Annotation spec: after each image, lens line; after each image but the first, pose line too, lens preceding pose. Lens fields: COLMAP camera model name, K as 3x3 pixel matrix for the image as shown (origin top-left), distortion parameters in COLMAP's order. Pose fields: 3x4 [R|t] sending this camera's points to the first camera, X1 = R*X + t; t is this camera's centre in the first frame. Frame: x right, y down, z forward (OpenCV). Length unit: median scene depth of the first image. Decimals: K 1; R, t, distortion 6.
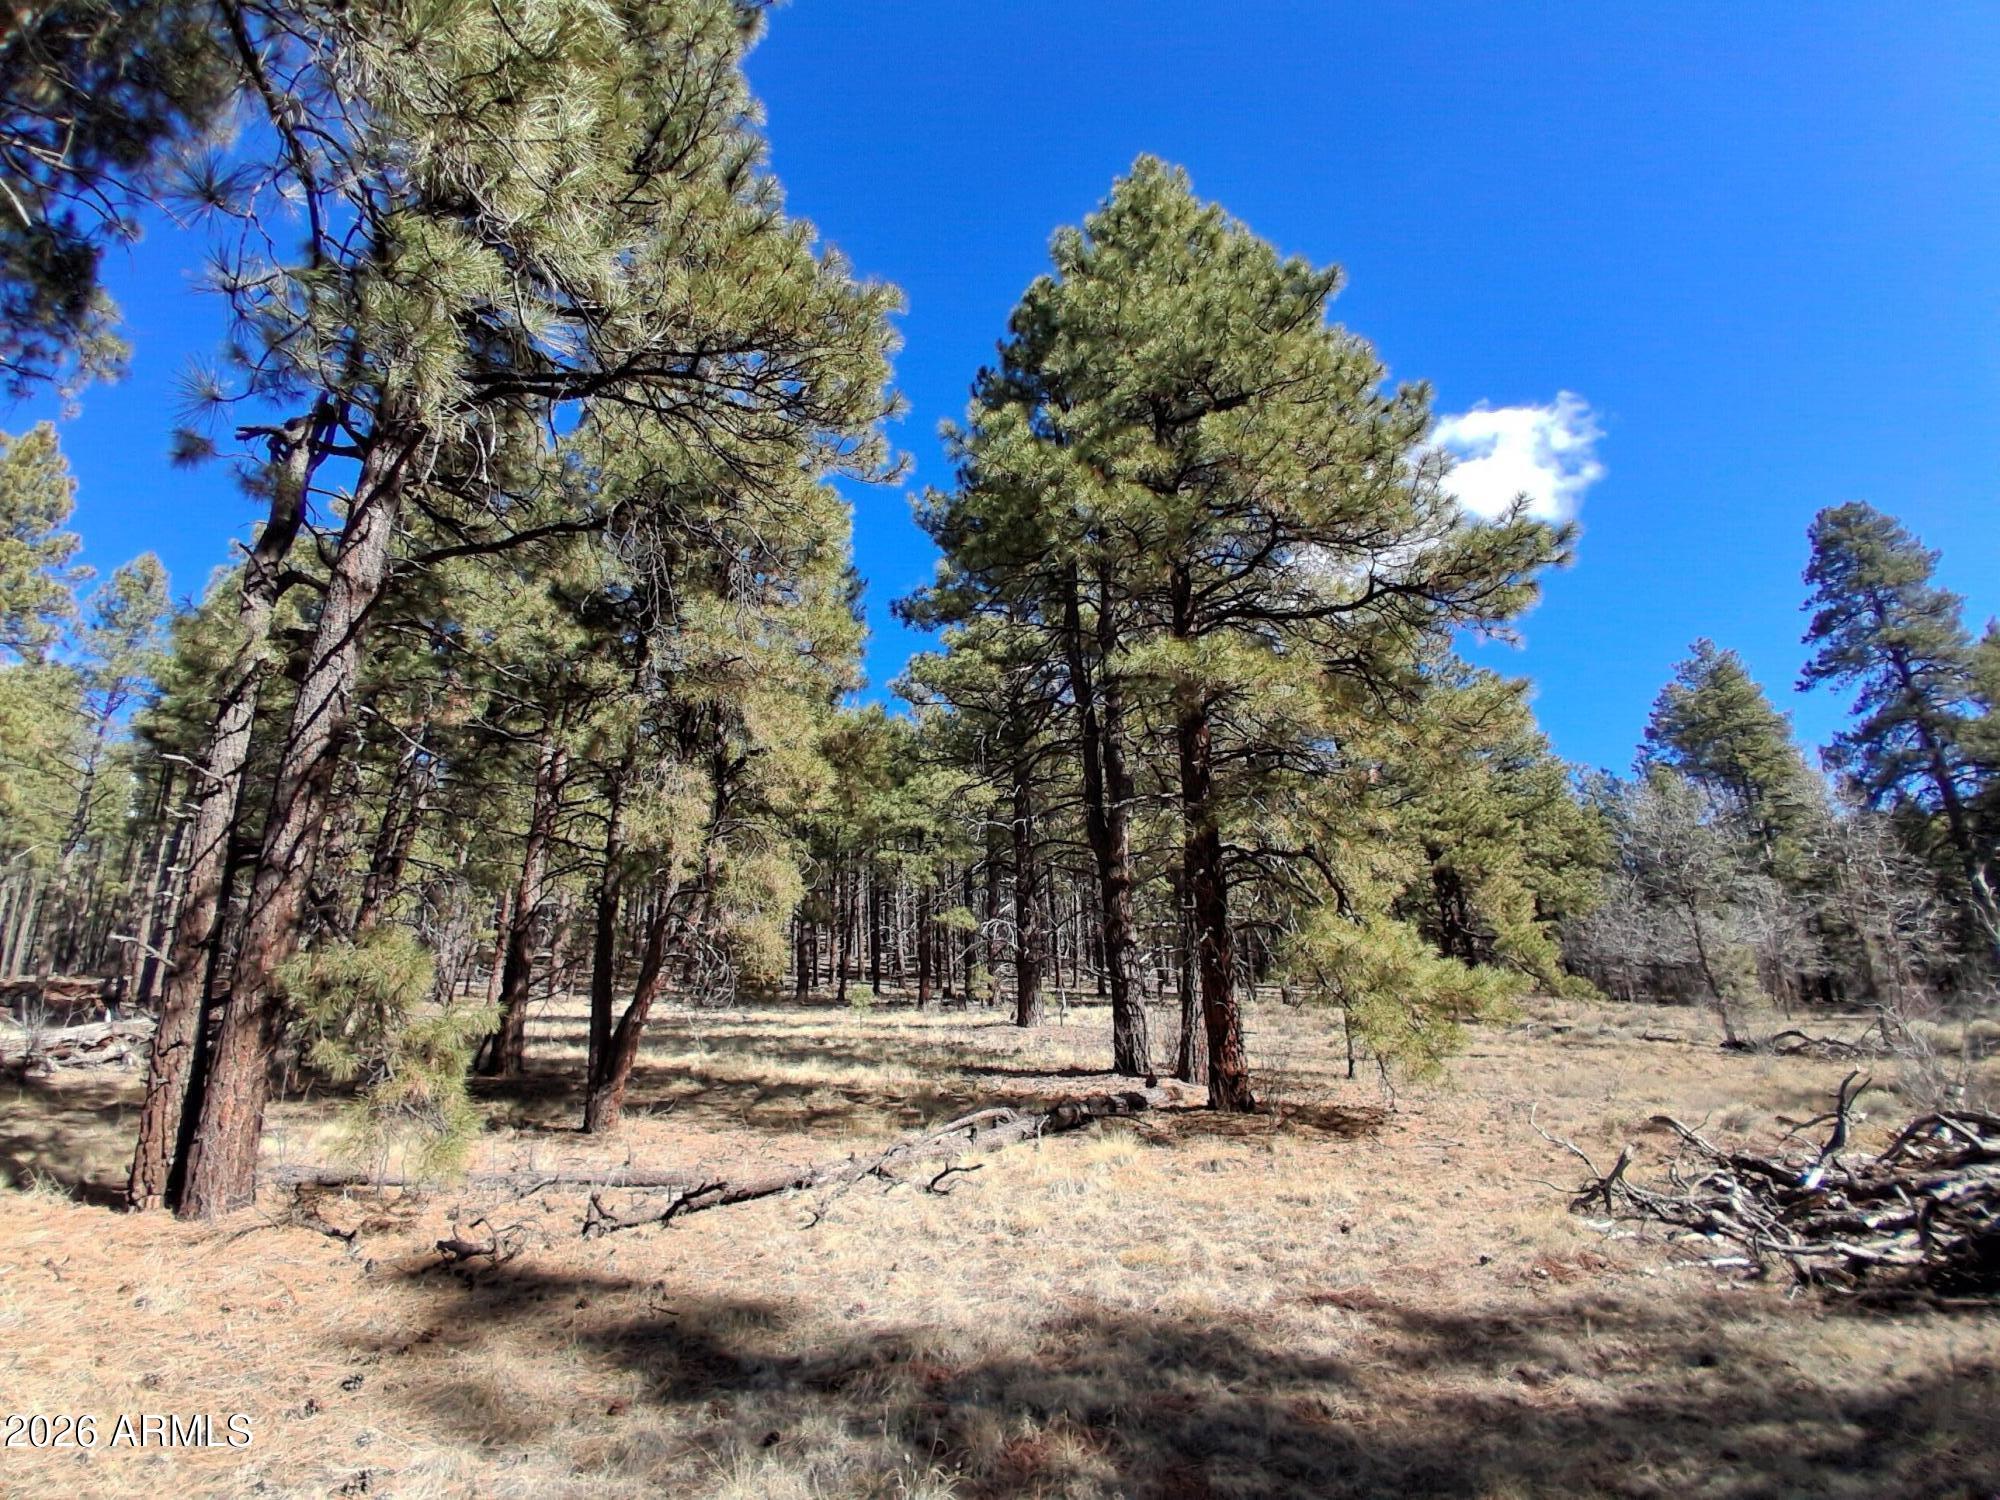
lens RADIAL K [[997.7, 0, 1000.0], [0, 997.7, 750.0], [0, 0, 1]] dist [0.017574, -0.058231]
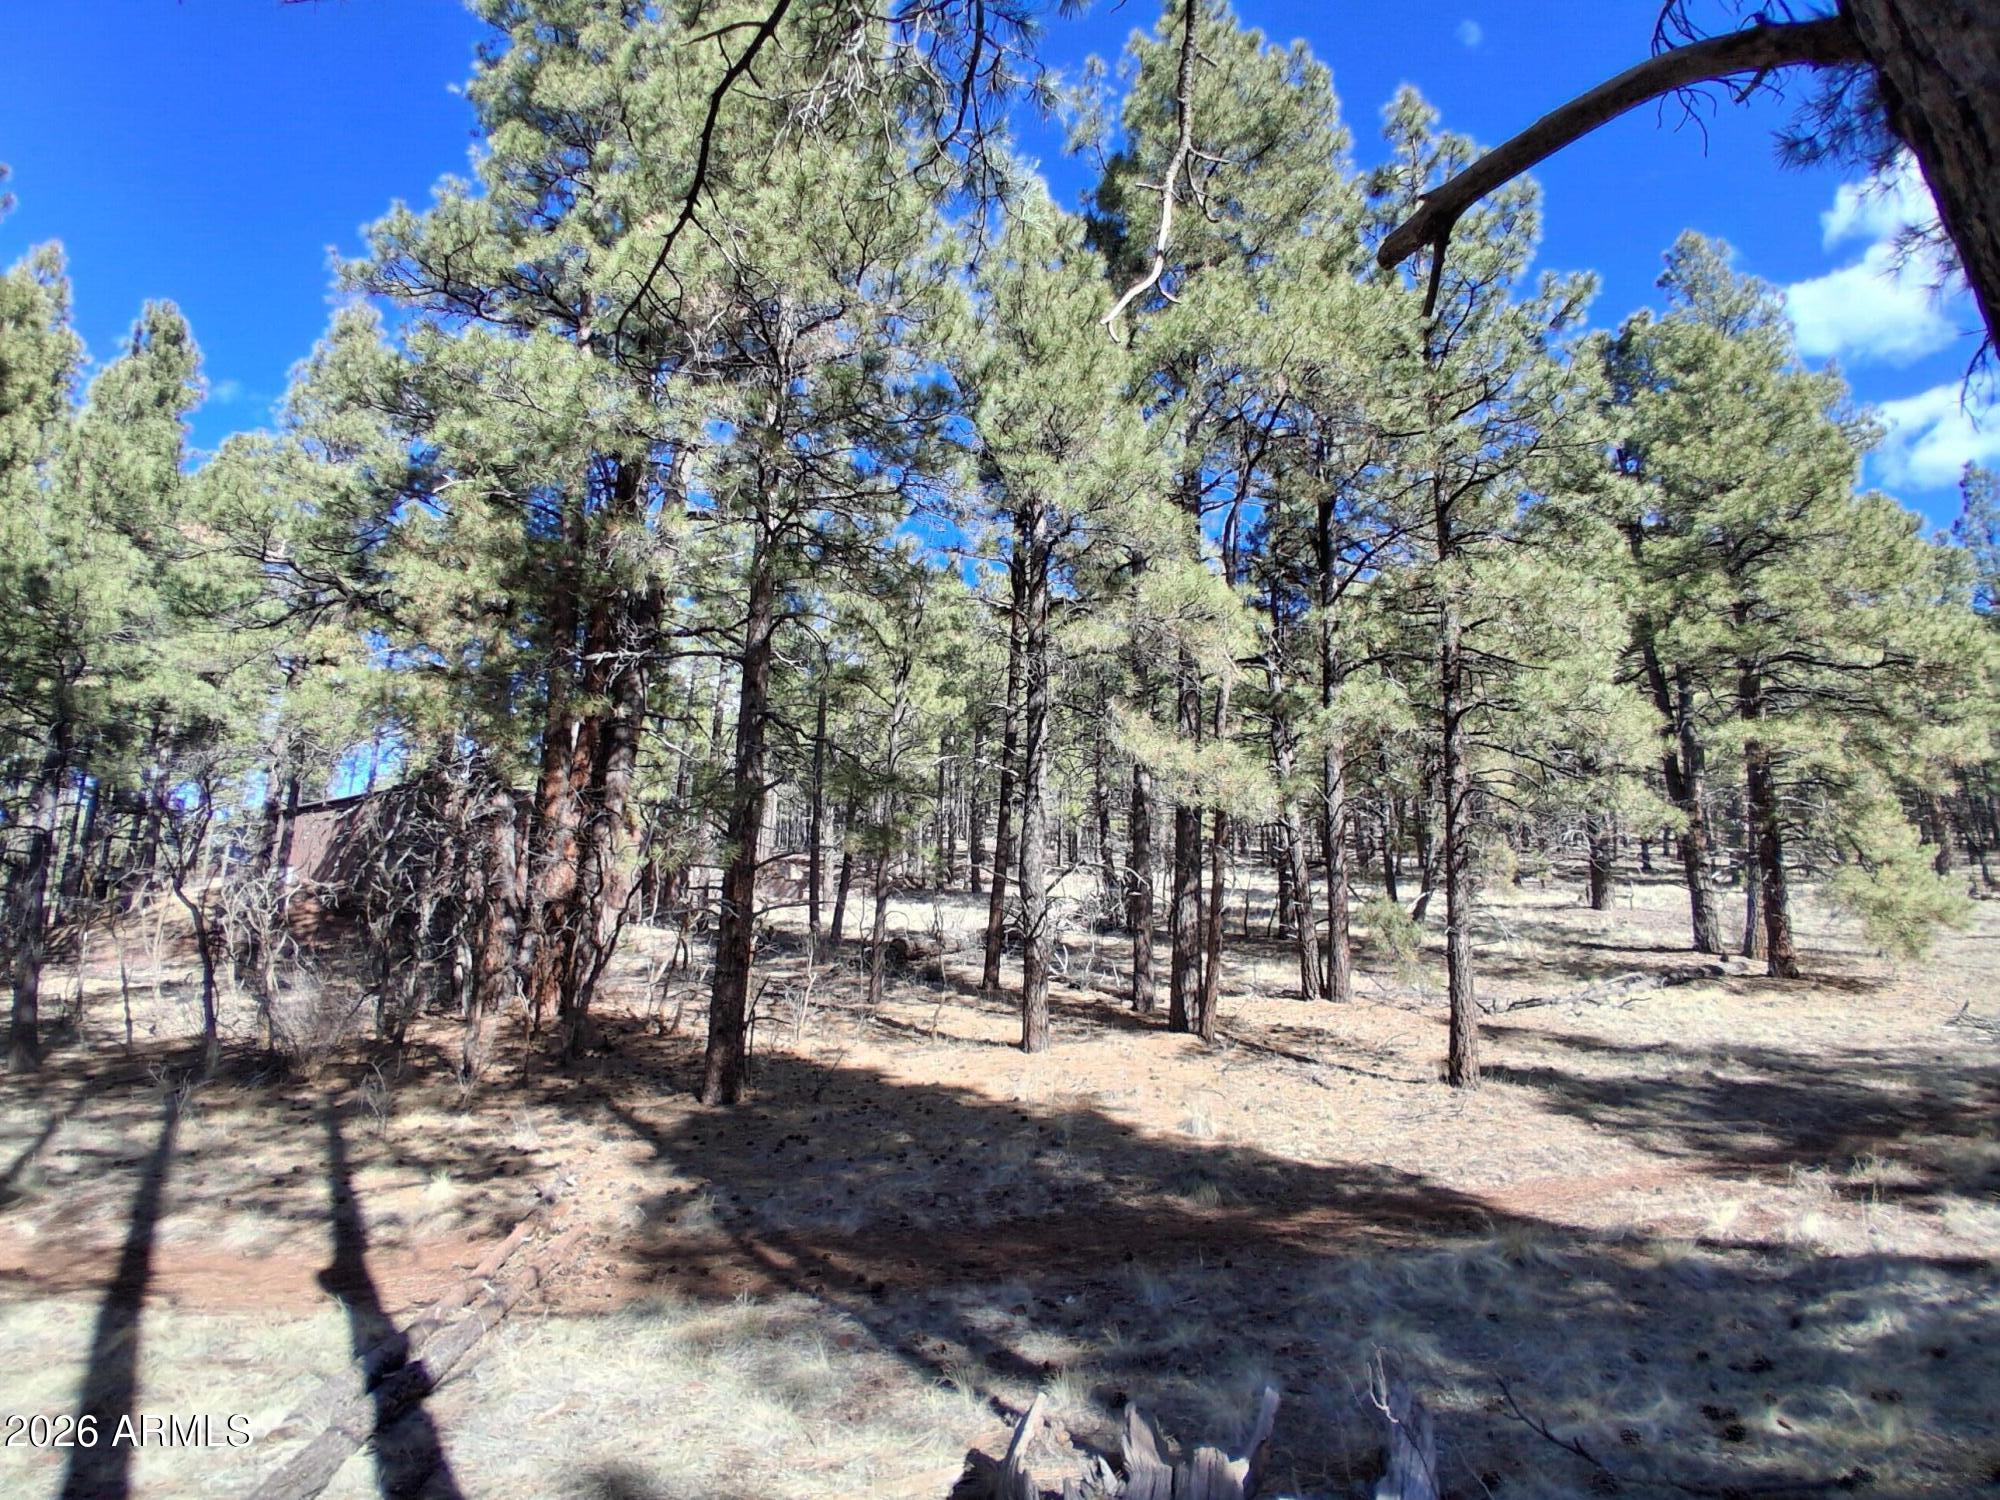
lens RADIAL K [[997.7, 0, 1000.0], [0, 997.7, 750.0], [0, 0, 1]] dist [0.017574, -0.058231]
pose [[0.898569, -0.045056, -0.436514, -0.147289], [0.107620, 0.986964, 0.119663, -0.245079], [0.425432, -0.154503, 0.891704, -0.670145]]
